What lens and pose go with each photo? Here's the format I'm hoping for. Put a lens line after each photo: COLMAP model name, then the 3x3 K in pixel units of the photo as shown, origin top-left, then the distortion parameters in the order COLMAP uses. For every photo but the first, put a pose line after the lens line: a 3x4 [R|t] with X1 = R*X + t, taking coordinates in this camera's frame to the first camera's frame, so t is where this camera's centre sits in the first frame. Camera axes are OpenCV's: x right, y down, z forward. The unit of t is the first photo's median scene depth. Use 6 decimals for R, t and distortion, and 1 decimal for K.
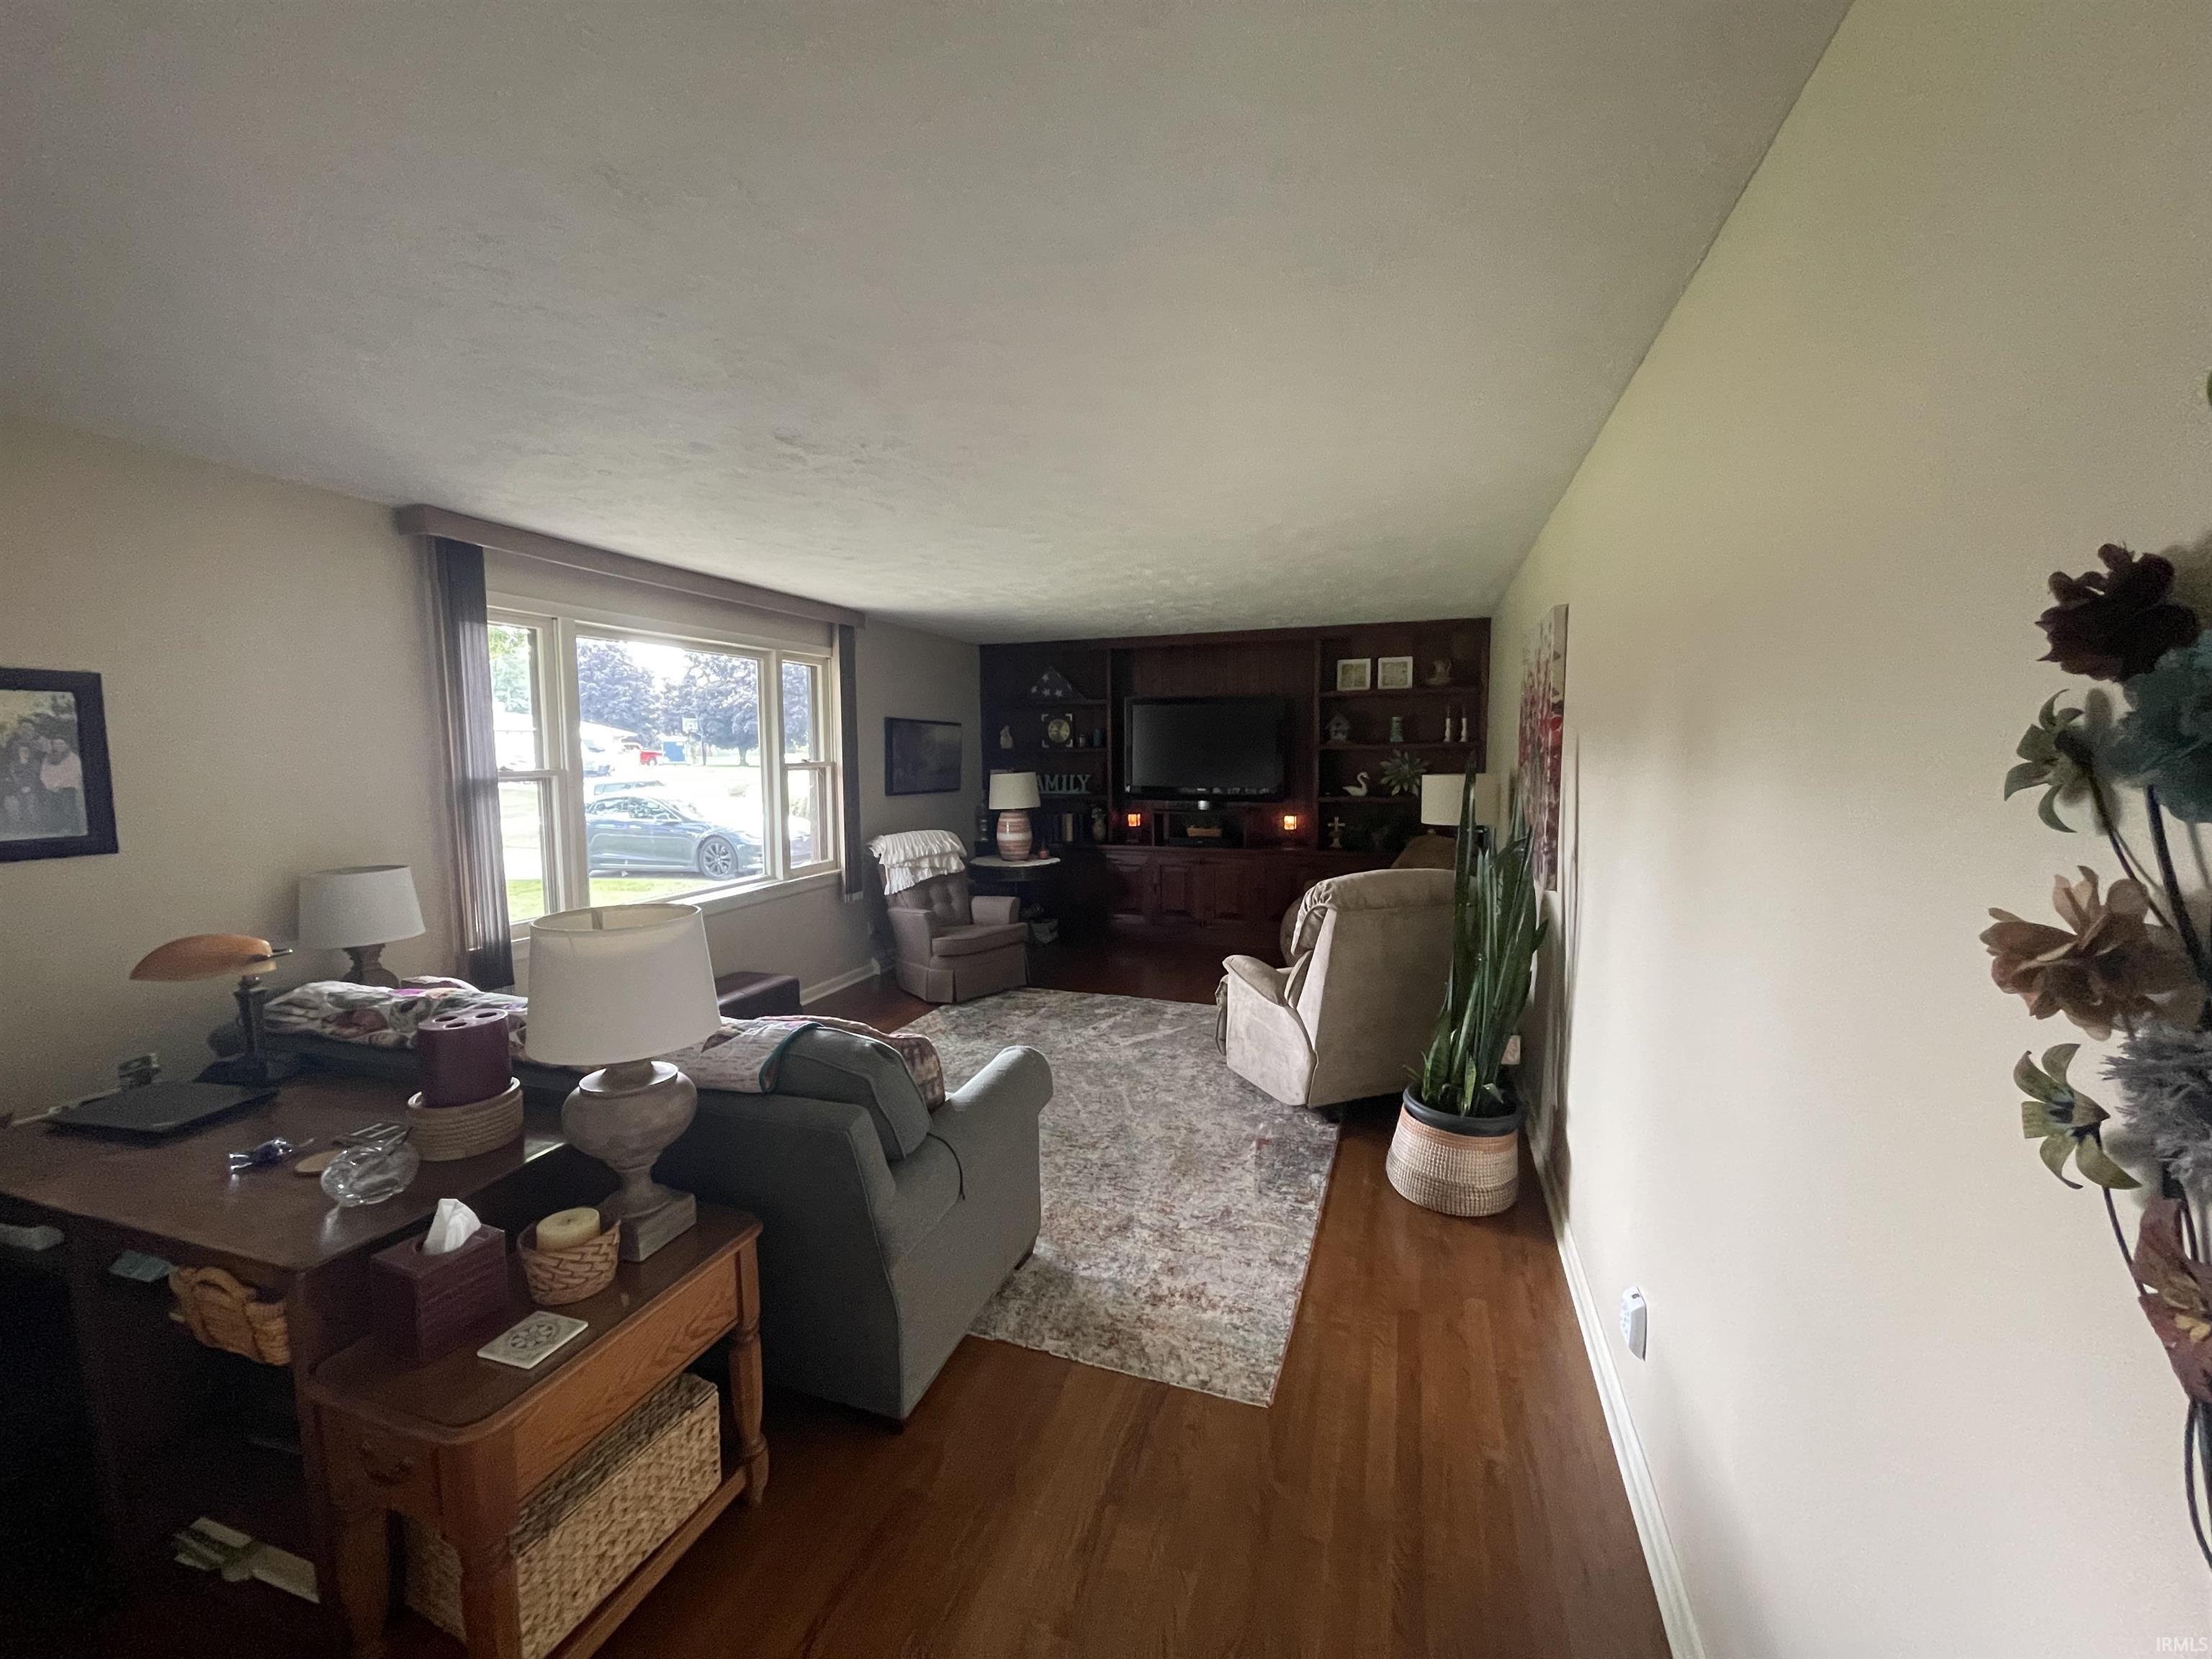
lens RADIAL K [[890.2, 0, 1113.2], [0, 890.2, 826.6], [0, 0, 1]] dist [0.001985, -0.000174]
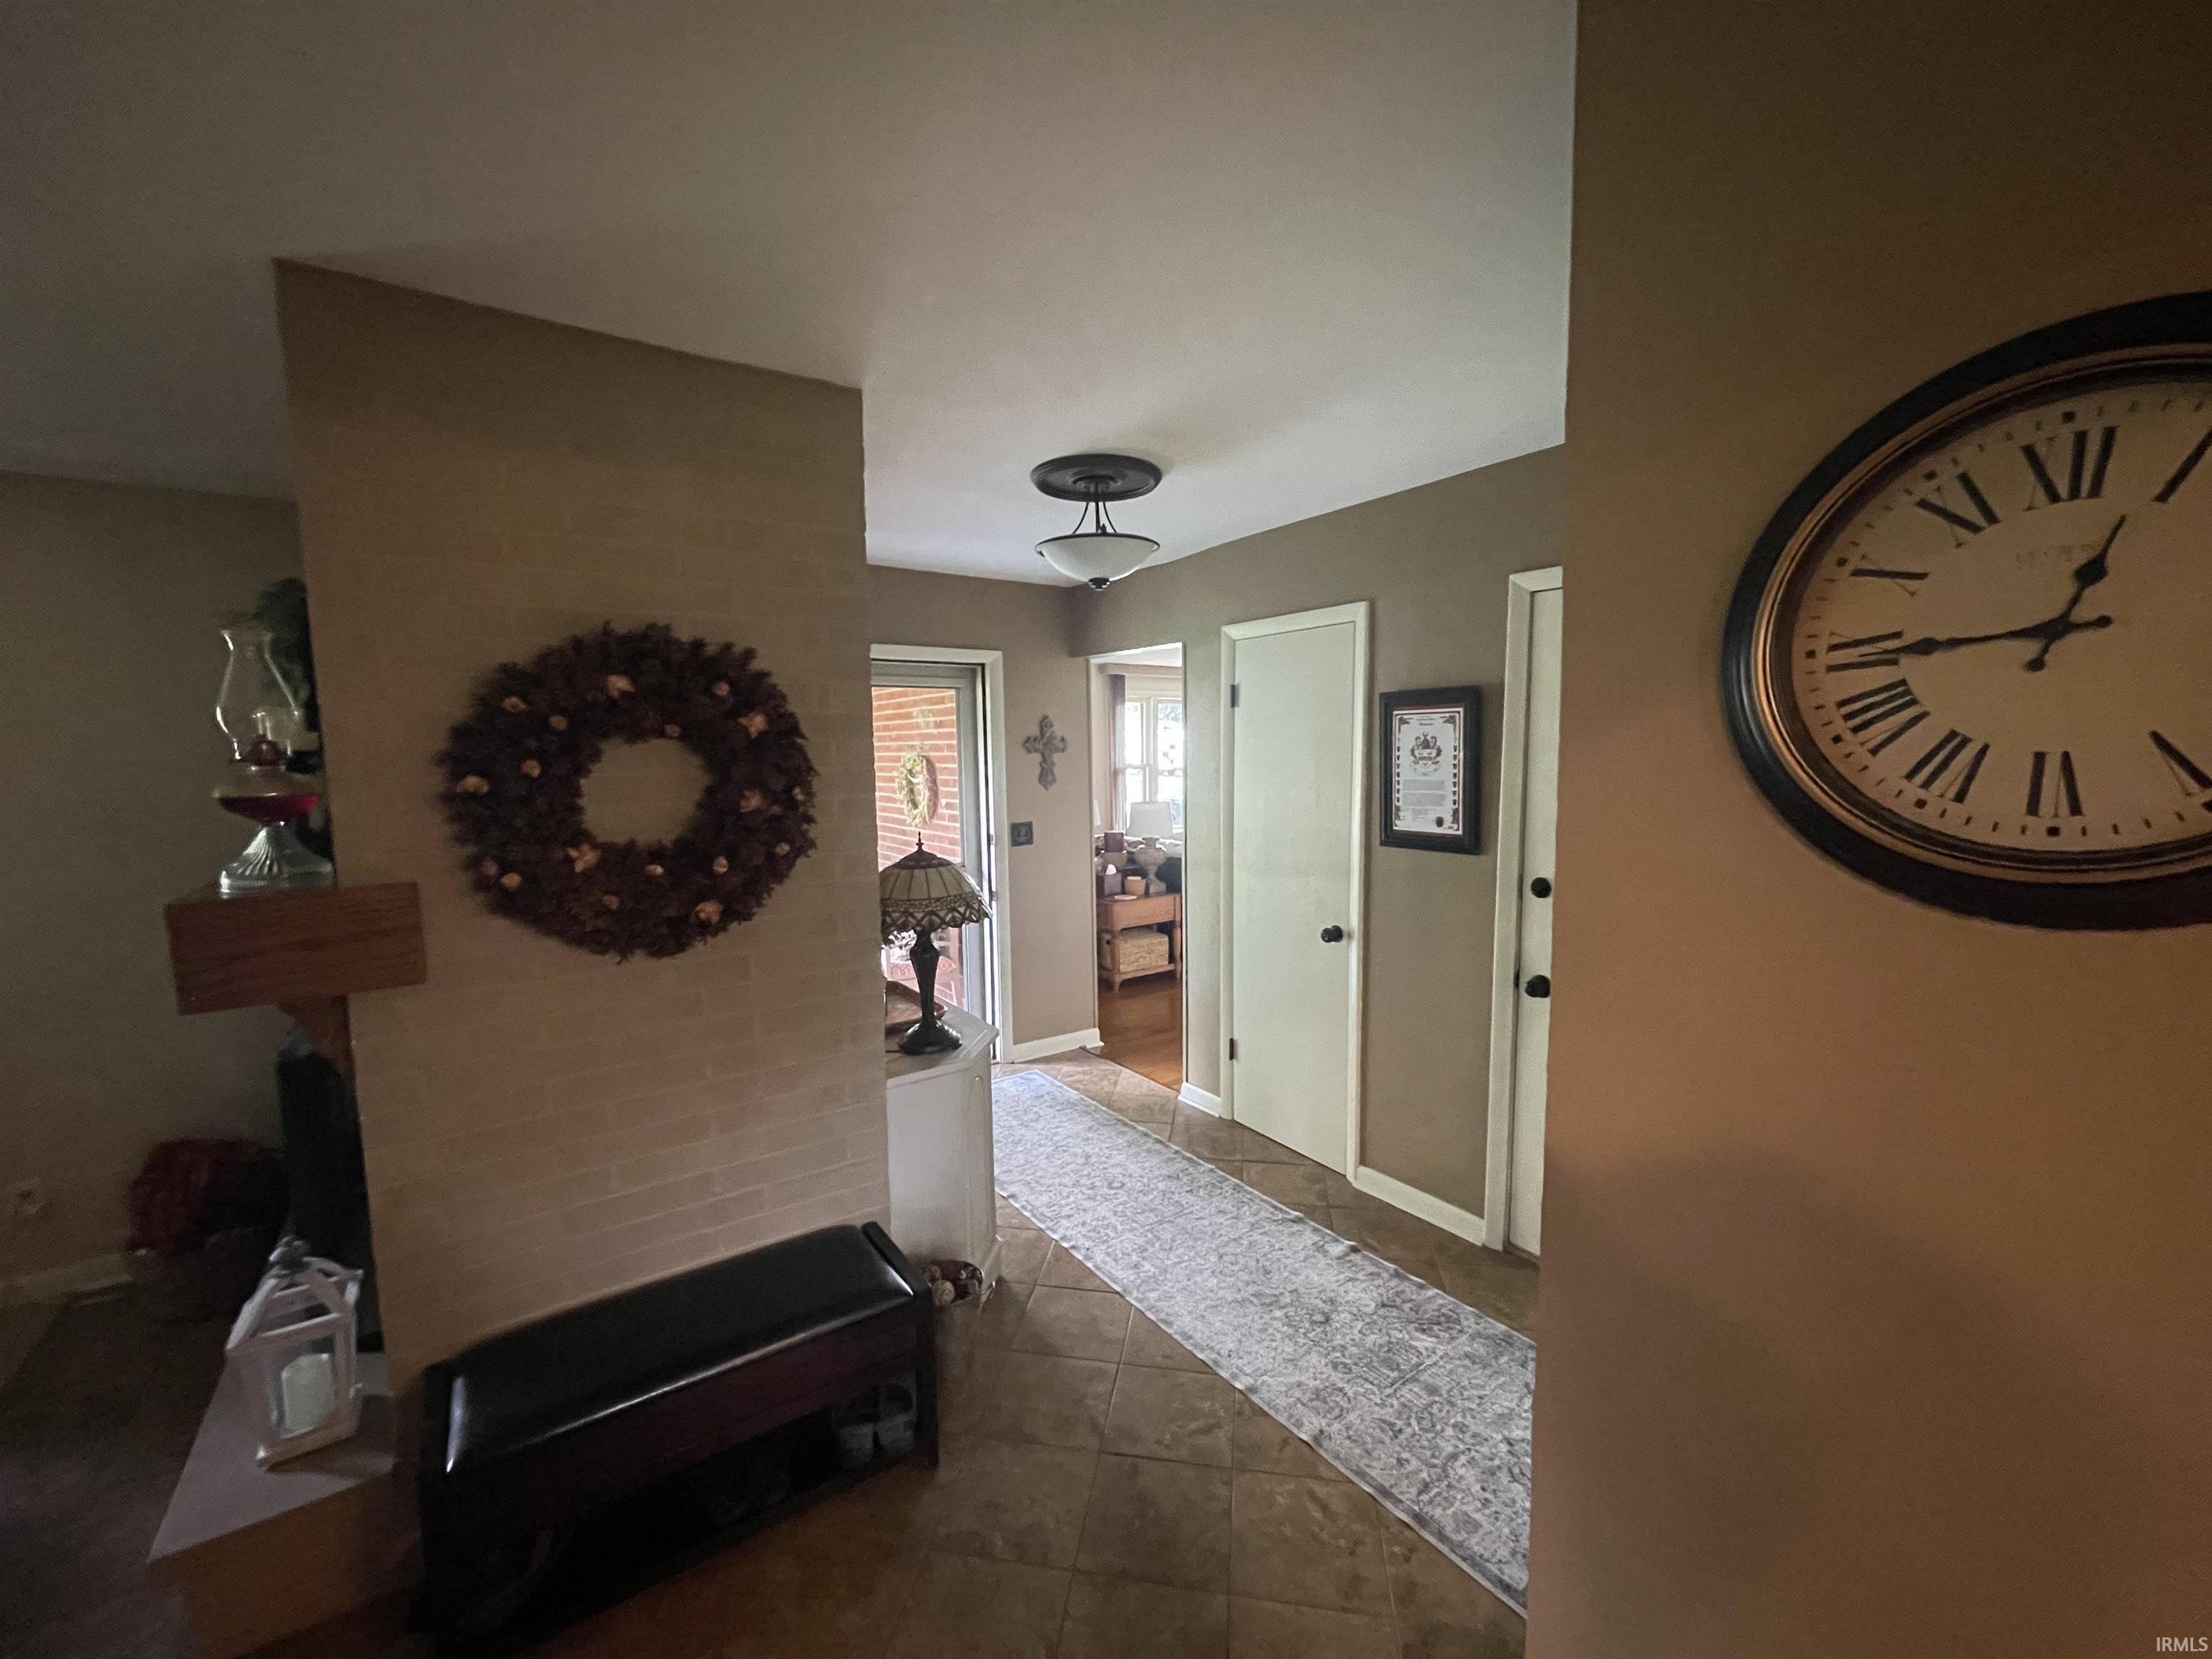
lens RADIAL K [[890.2, 0, 1101.1], [0, 890.2, 824.0], [0, 0, 1]] dist [0.001985, -0.000174]
pose [[0.807778, 0.046855, -0.587621, 0.521209], [-0.046093, 0.998804, 0.016279, 0.047280], [0.587682, 0.013936, 0.808972, -0.757444]]
